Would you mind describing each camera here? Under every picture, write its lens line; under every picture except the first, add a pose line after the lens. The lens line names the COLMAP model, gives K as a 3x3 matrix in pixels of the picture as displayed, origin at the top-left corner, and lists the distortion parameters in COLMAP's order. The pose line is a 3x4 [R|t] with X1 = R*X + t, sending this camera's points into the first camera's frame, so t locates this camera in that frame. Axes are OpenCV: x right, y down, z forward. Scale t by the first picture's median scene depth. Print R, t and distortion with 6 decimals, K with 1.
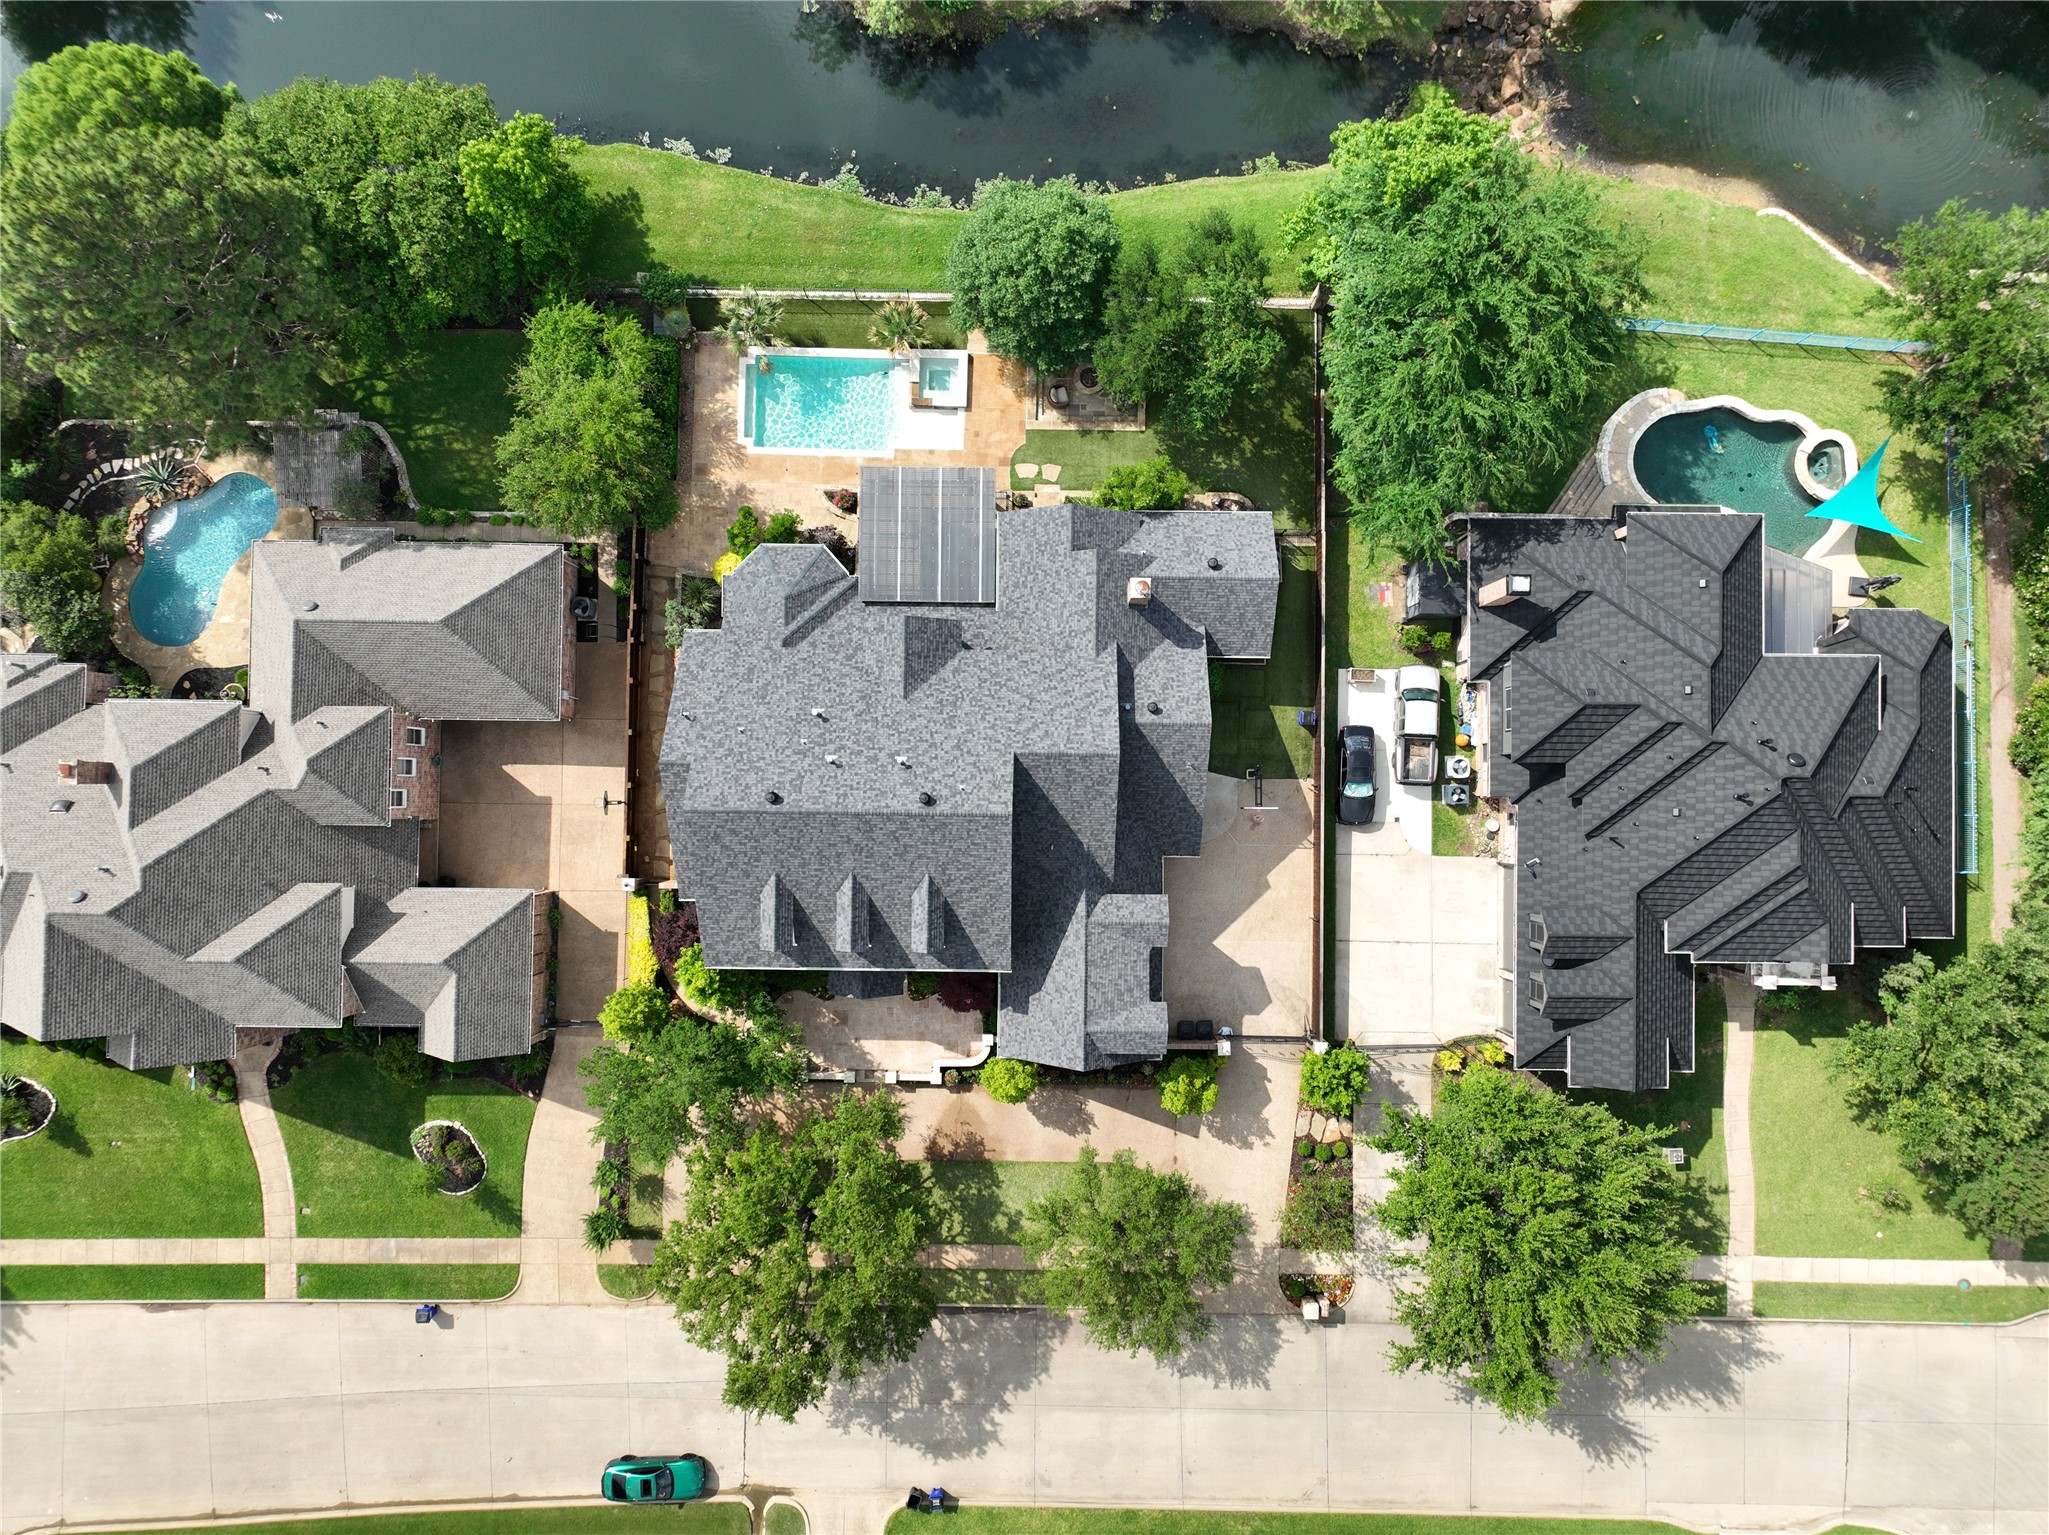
lens RADIAL K [[1457.7, 0, 1022.2], [0, 1457.7, 765.7], [0, 0, 1]] dist [0.010136, 0.000365]
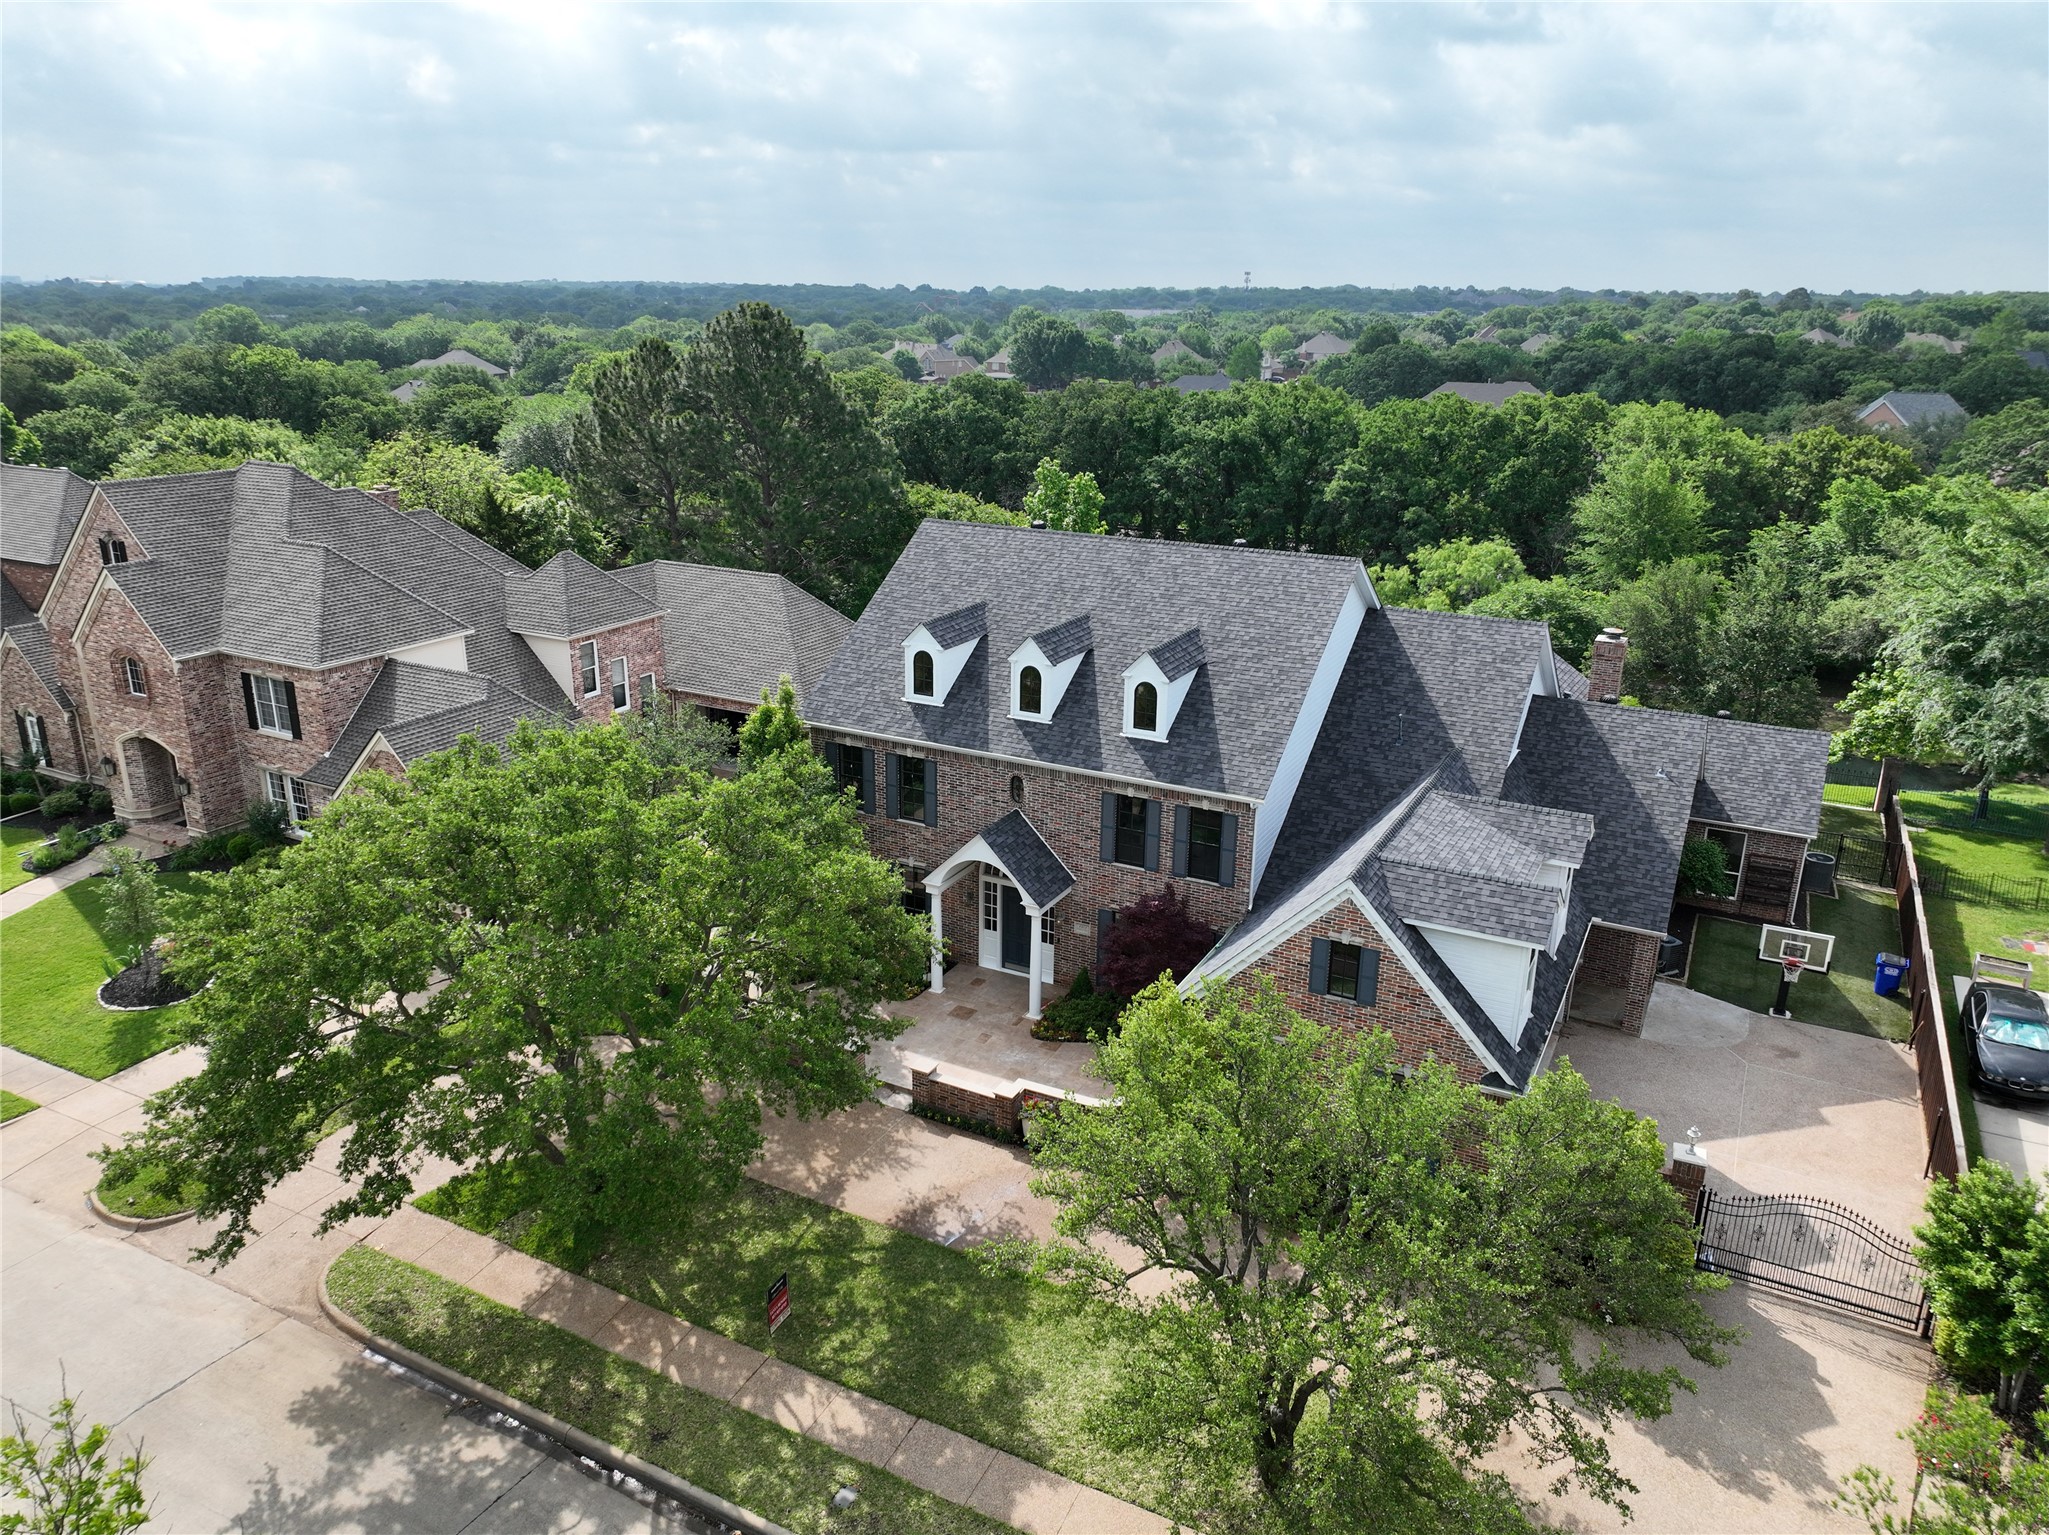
lens RADIAL K [[1457.7, 0, 1014.0], [0, 1457.7, 761.4], [0, 0, 1]] dist [0.010136, 0.000365]
pose [[0.889014, 0.150215, -0.432539, 0.125235], [-0.457846, 0.280045, -0.843772, 0.567146], [-0.005616, 0.948162, 0.317739, 0.742783]]
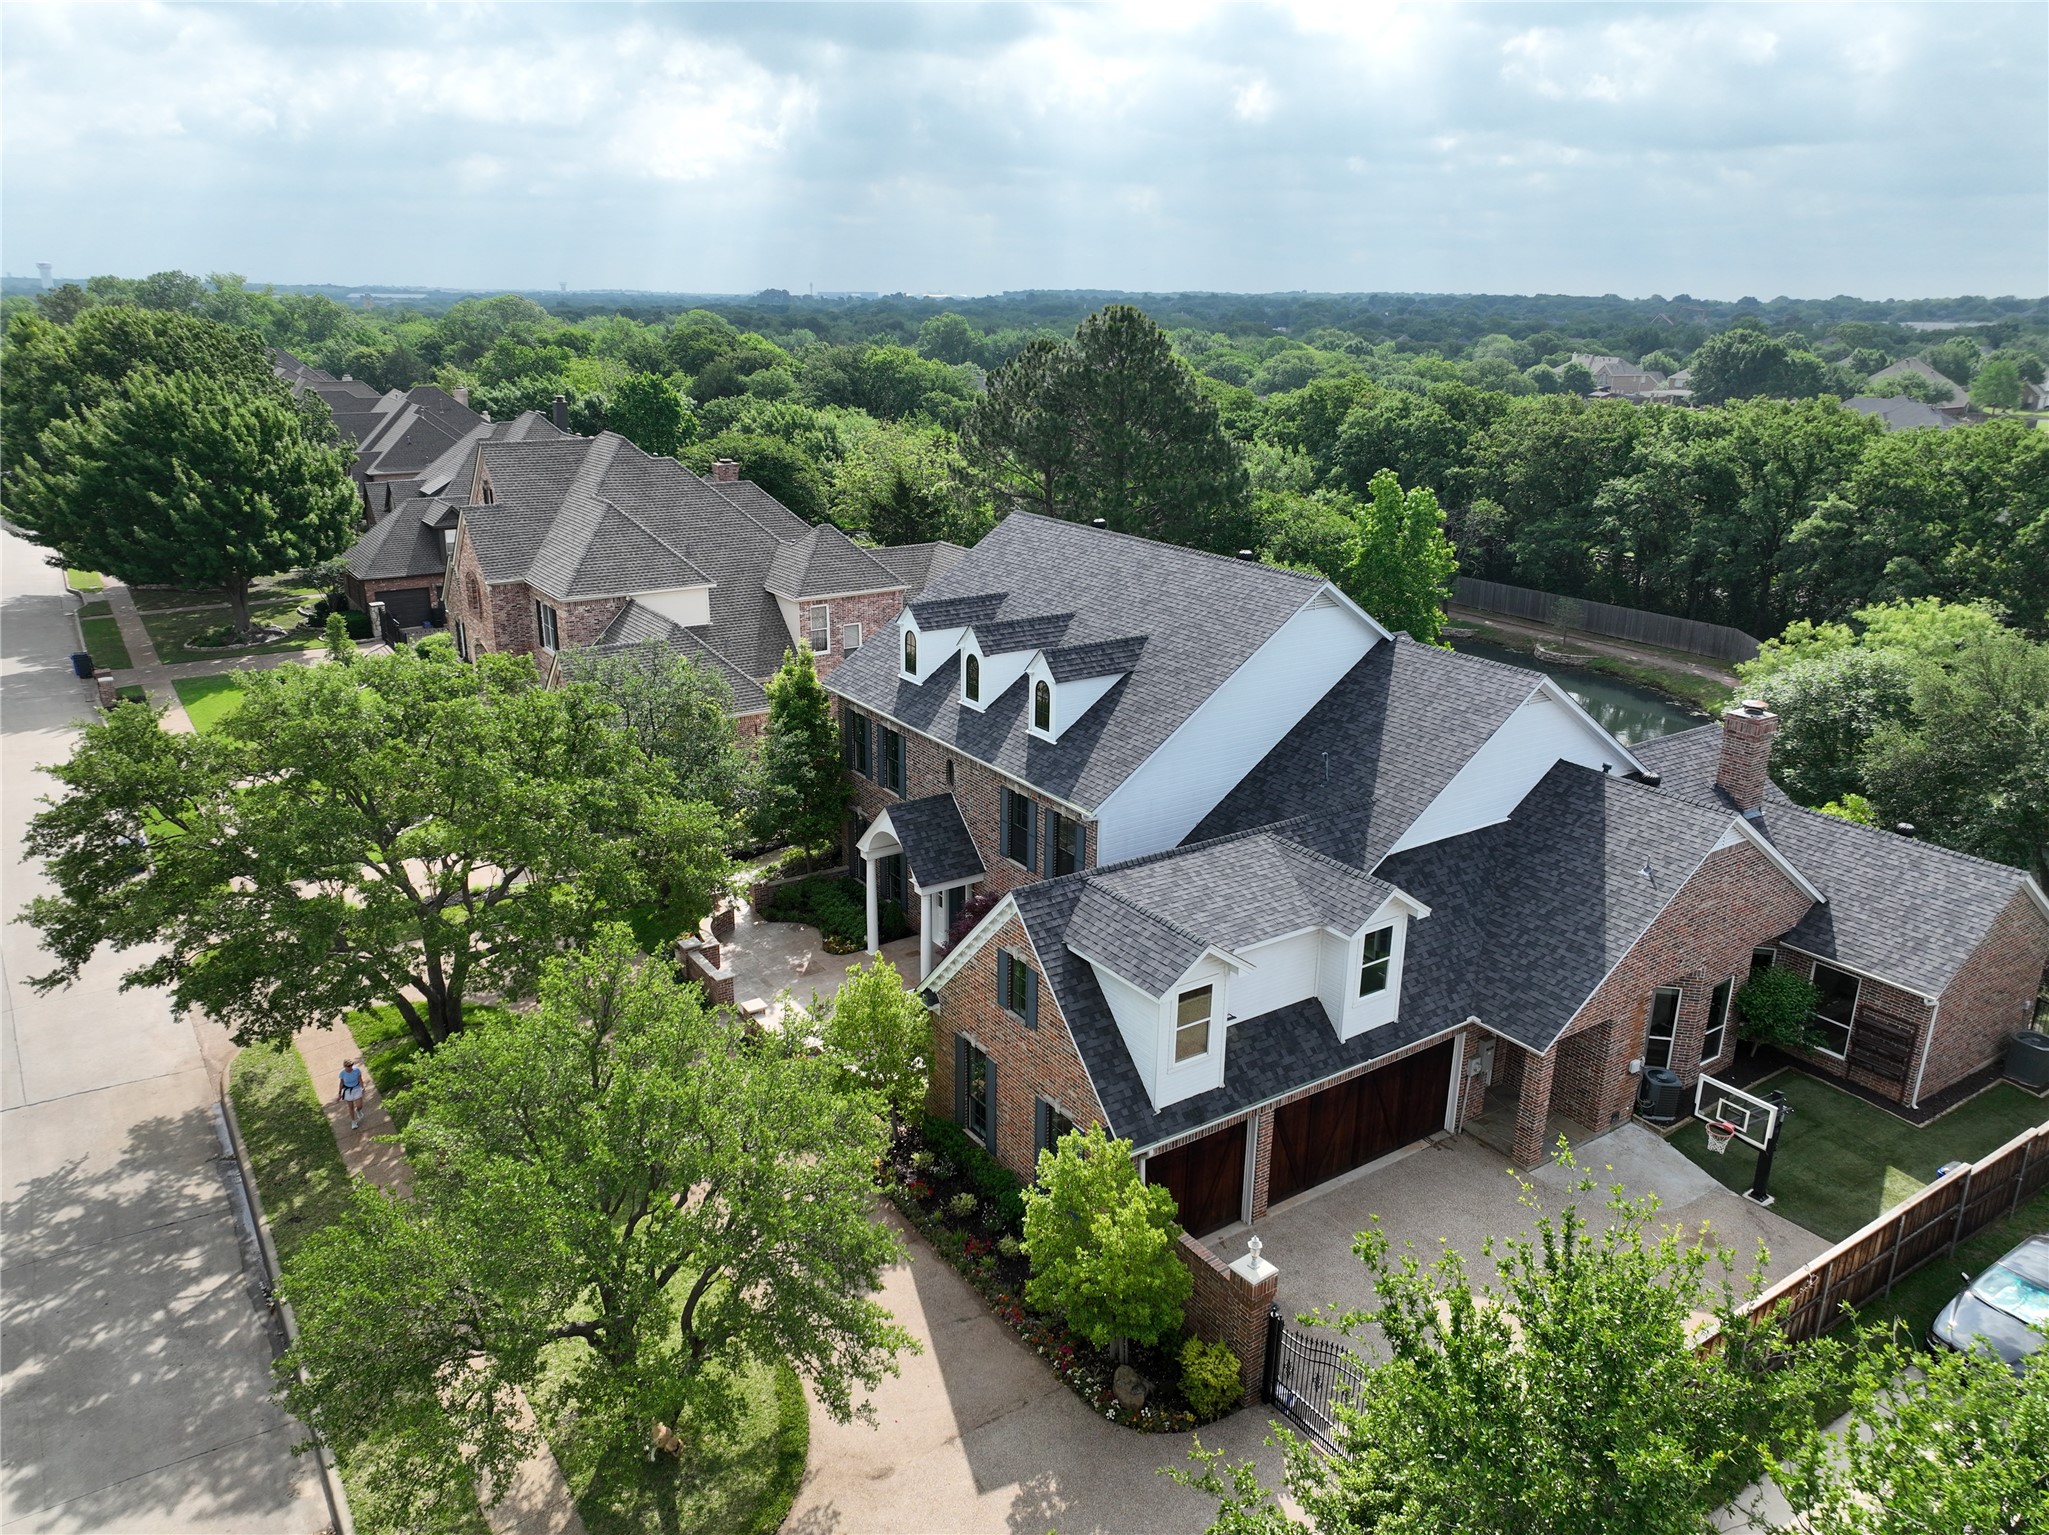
lens RADIAL K [[1457.7, 0, 1024.0], [0, 1457.7, 777.2], [0, 0, 1]] dist [0.010136, 0.000365]
pose [[0.567673, 0.265521, -0.779260, 0.334947], [-0.823252, 0.181330, -0.537936, 0.391854], [-0.001530, 0.946899, 0.321527, 0.748372]]
